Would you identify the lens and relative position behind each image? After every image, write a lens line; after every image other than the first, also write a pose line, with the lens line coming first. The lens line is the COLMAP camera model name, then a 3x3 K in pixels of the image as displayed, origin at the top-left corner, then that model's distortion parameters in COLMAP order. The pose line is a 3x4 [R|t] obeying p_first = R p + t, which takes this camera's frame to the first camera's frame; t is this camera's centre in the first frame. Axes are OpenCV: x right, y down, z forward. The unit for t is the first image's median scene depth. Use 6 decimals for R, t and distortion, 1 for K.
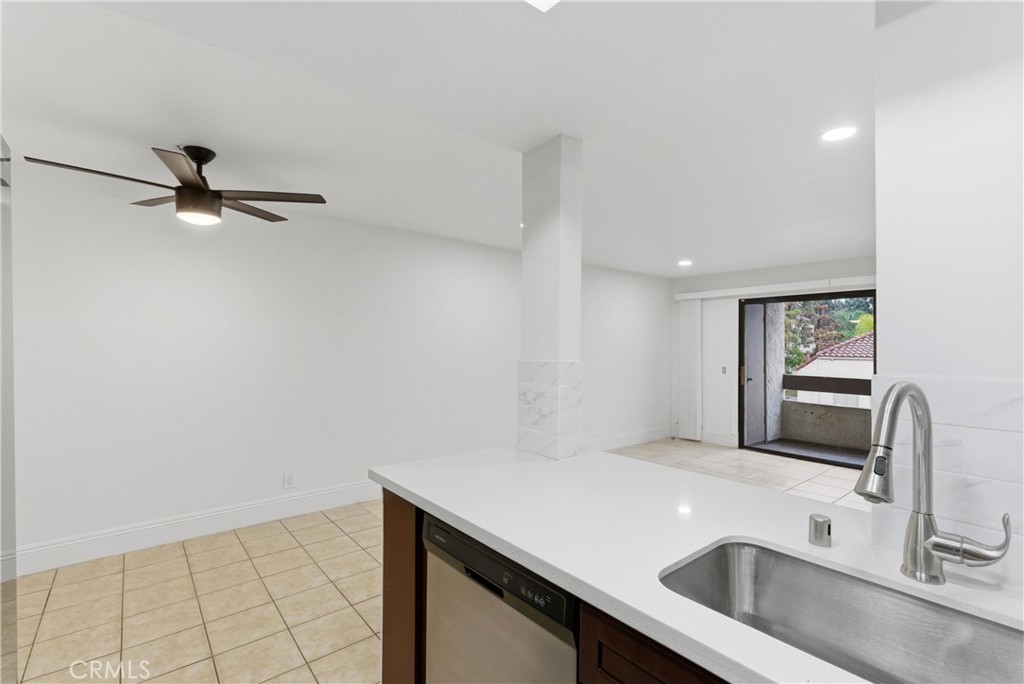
lens RADIAL K [[458.6, 0, 513.5], [0, 458.6, 340.8], [0, 0, 1]] dist [-0.000514, 0.000532]
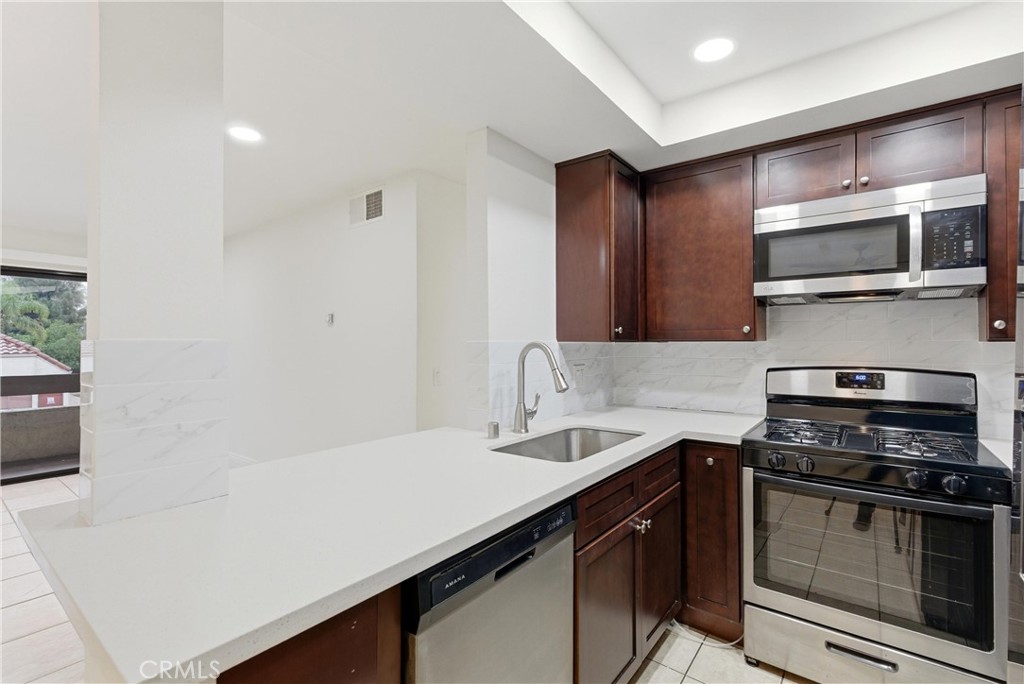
lens RADIAL K [[462.9, 0, 513.9], [0, 462.9, 340.4], [0, 0, 1]] dist [0.000138, 0.000368]
pose [[-0.219208, -0.000086, 0.975678, -0.178079], [-0.010249, 0.999945, -0.002214, 0.012599], [-0.975624, -0.010485, -0.219197, 0.219077]]
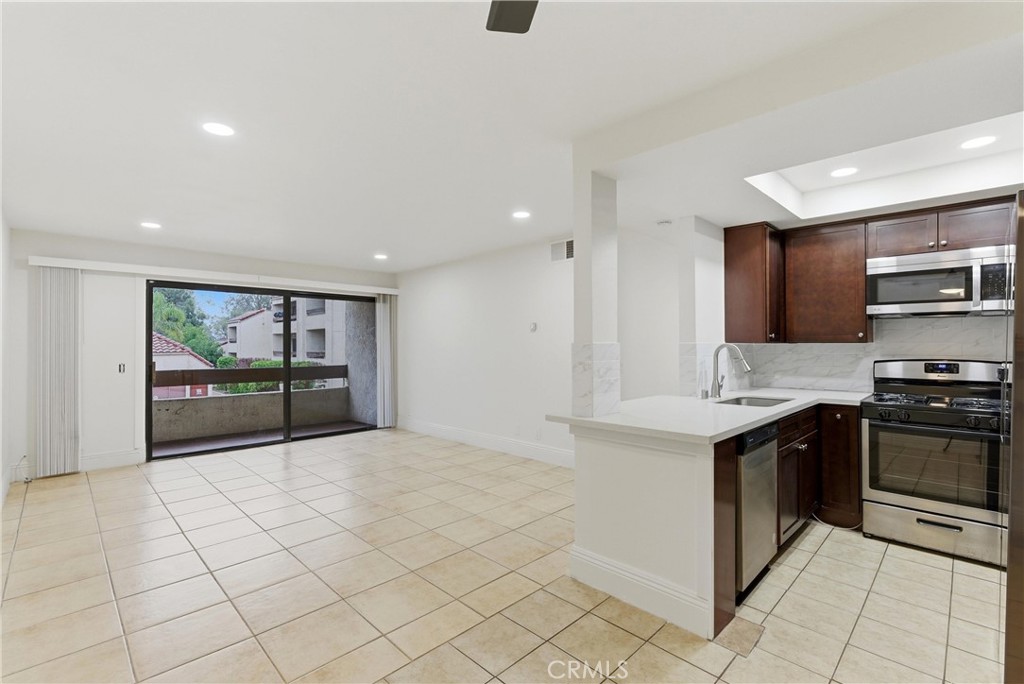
lens RADIAL K [[458.6, 0, 513.5], [0, 458.6, 340.8], [0, 0, 1]] dist [-0.000514, 0.000532]
pose [[-0.089306, -0.000624, 0.996004, -0.372295], [-0.009318, 0.999957, -0.000209, 0.012288], [-0.995961, -0.009299, -0.089308, 0.421976]]
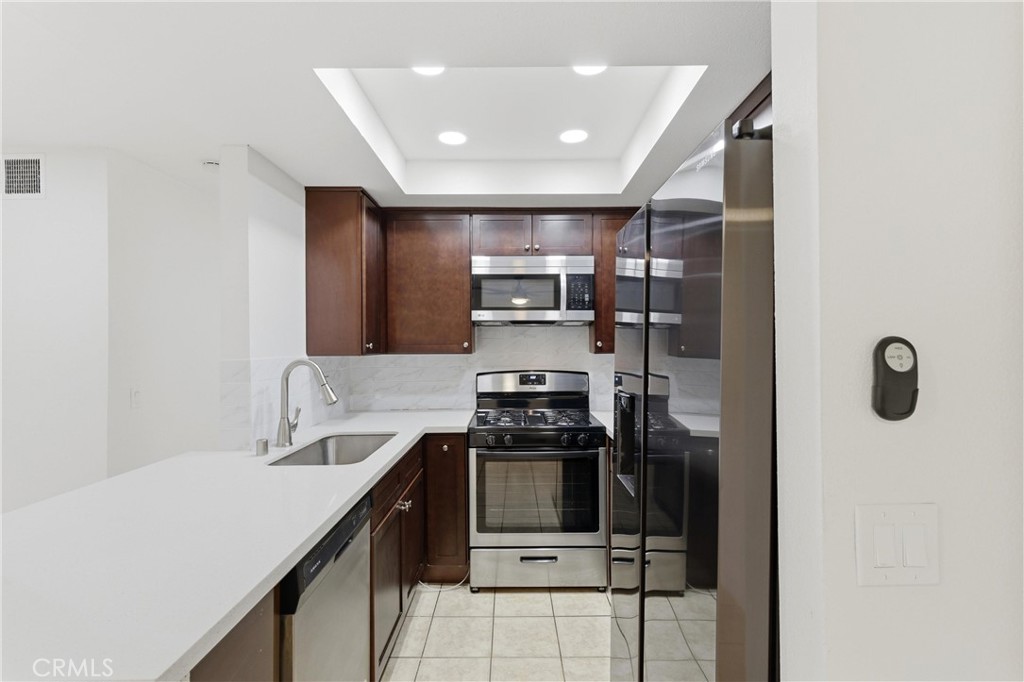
lens RADIAL K [[462.9, 0, 513.9], [0, 462.9, 339.4], [0, 0, 1]] dist [0.000138, 0.000368]
pose [[-0.770035, 0.002928, 0.637995, -0.206871], [-0.006009, 0.999912, -0.011842, 0.001590], [-0.637973, -0.012953, -0.769950, 0.295006]]
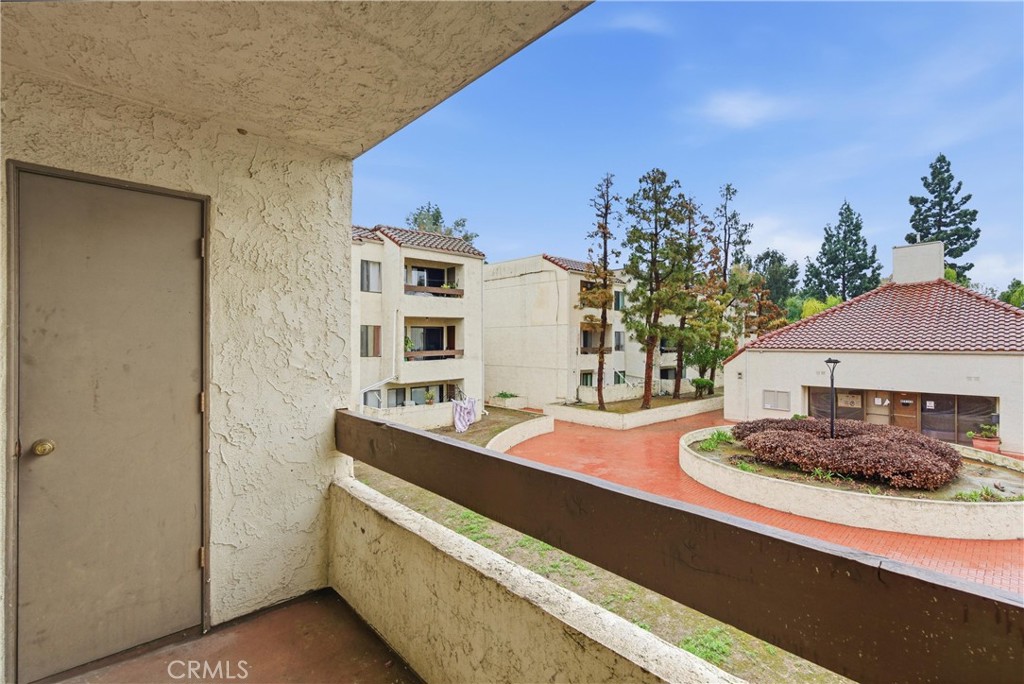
lens RADIAL K [[465.7, 0, 507.0], [0, 465.7, 339.7], [0, 0, 1]] dist [0.001436, 0.000127]
pose [[0.998732, -0.009754, 0.049394, 0.813518], [0.009060, 0.999857, 0.014257, 0.016287], [-0.049526, -0.013792, 0.998678, 0.721759]]
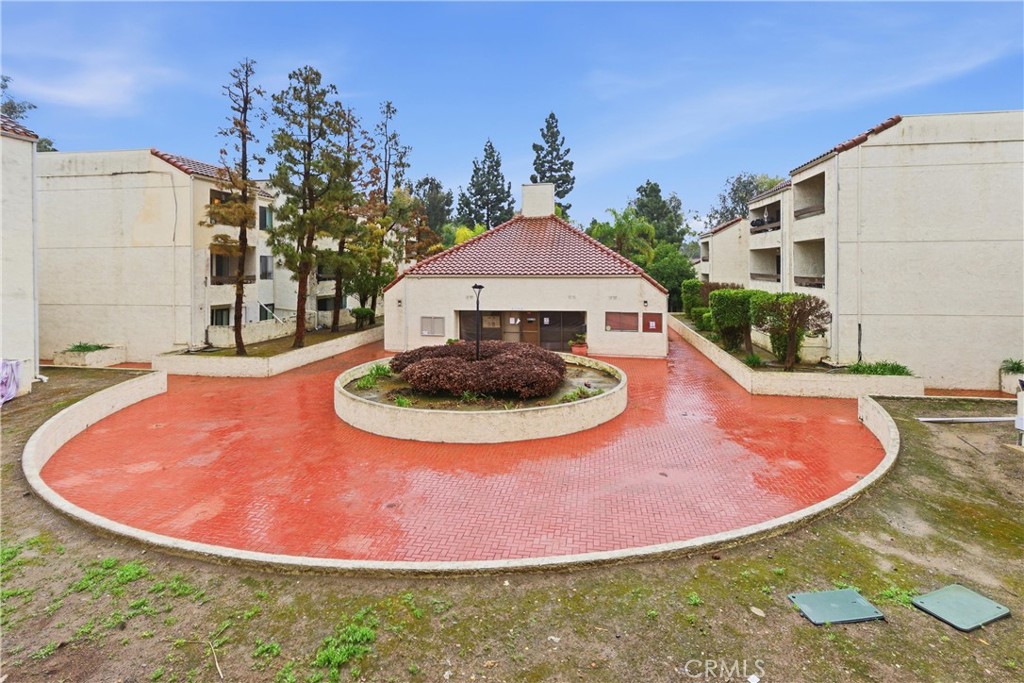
lens RADIAL K [[515.9, 0, 515.3], [0, 515.9, 272.5], [0, 0, 1]] dist [0.000269, 0.000272]
pose [[0.746829, -0.021829, 0.664658, 0.890322], [0.000097, 0.999465, 0.032715, 0.006956], [-0.665017, -0.024368, 0.746431, 0.803465]]
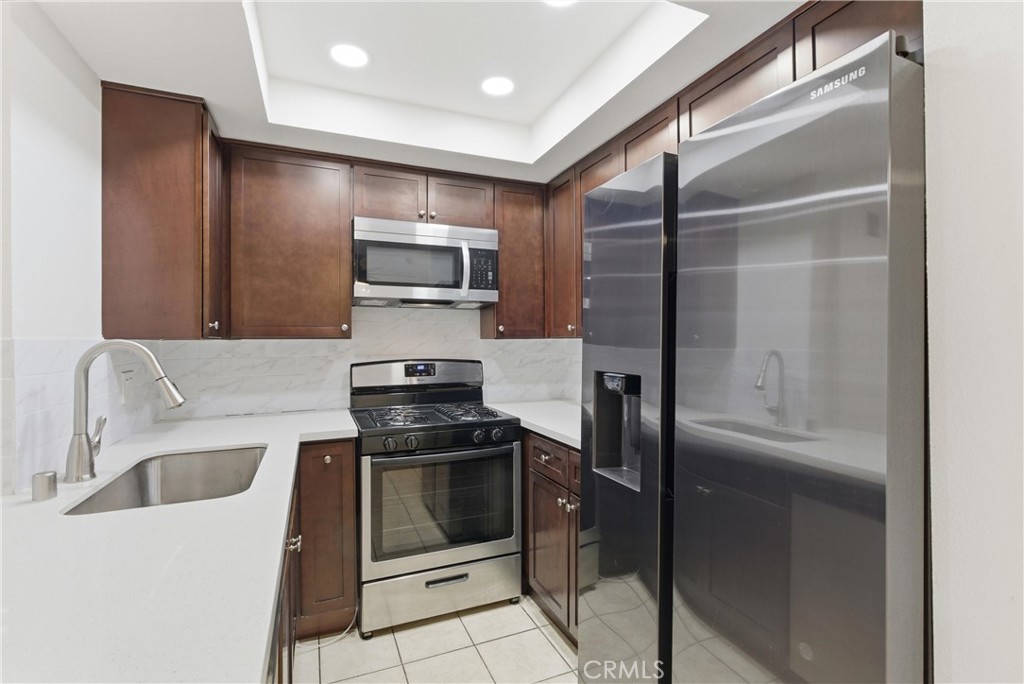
lens RADIAL K [[470.1, 0, 512.5], [0, 470.1, 334.8], [0, 0, 1]] dist [0.000151, -0.000207]
pose [[-0.957140, -0.000141, 0.289626, -0.112796], [-0.005539, 0.999826, -0.017818, 0.013355], [-0.289573, -0.018659, -0.956974, 0.288633]]
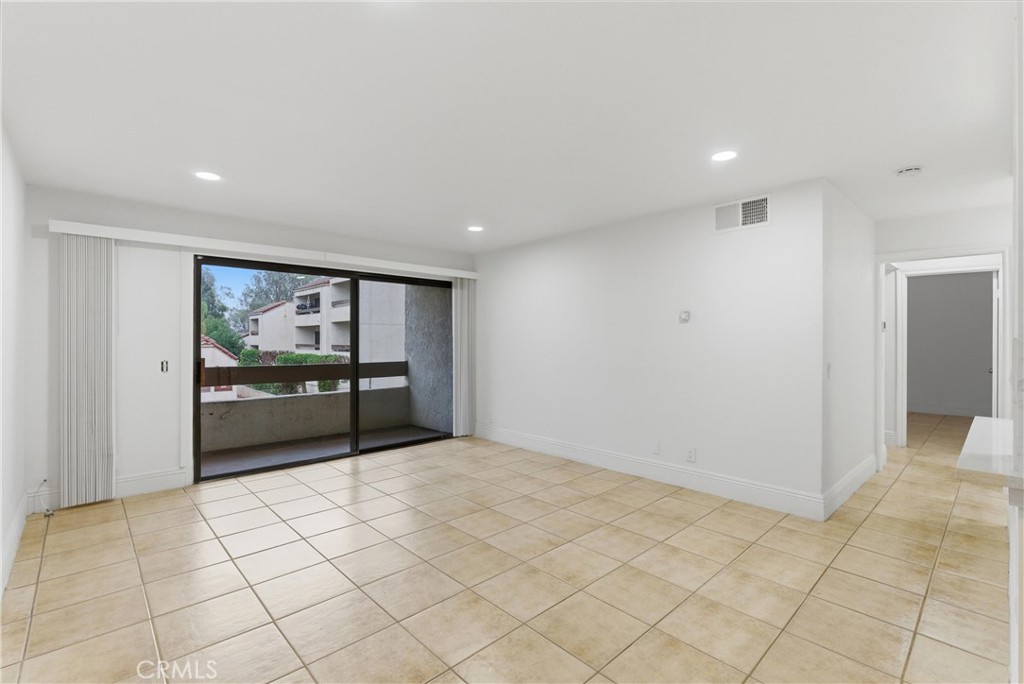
lens RADIAL K [[459.6, 0, 513.7], [0, 459.6, 338.8], [0, 0, 1]] dist [-0.000238, 0.000113]
pose [[-0.061246, -0.009865, 0.998074, -0.180817], [-0.015102, 0.999846, 0.008956, 0.015691], [-0.998008, -0.014525, -0.061386, 0.585714]]
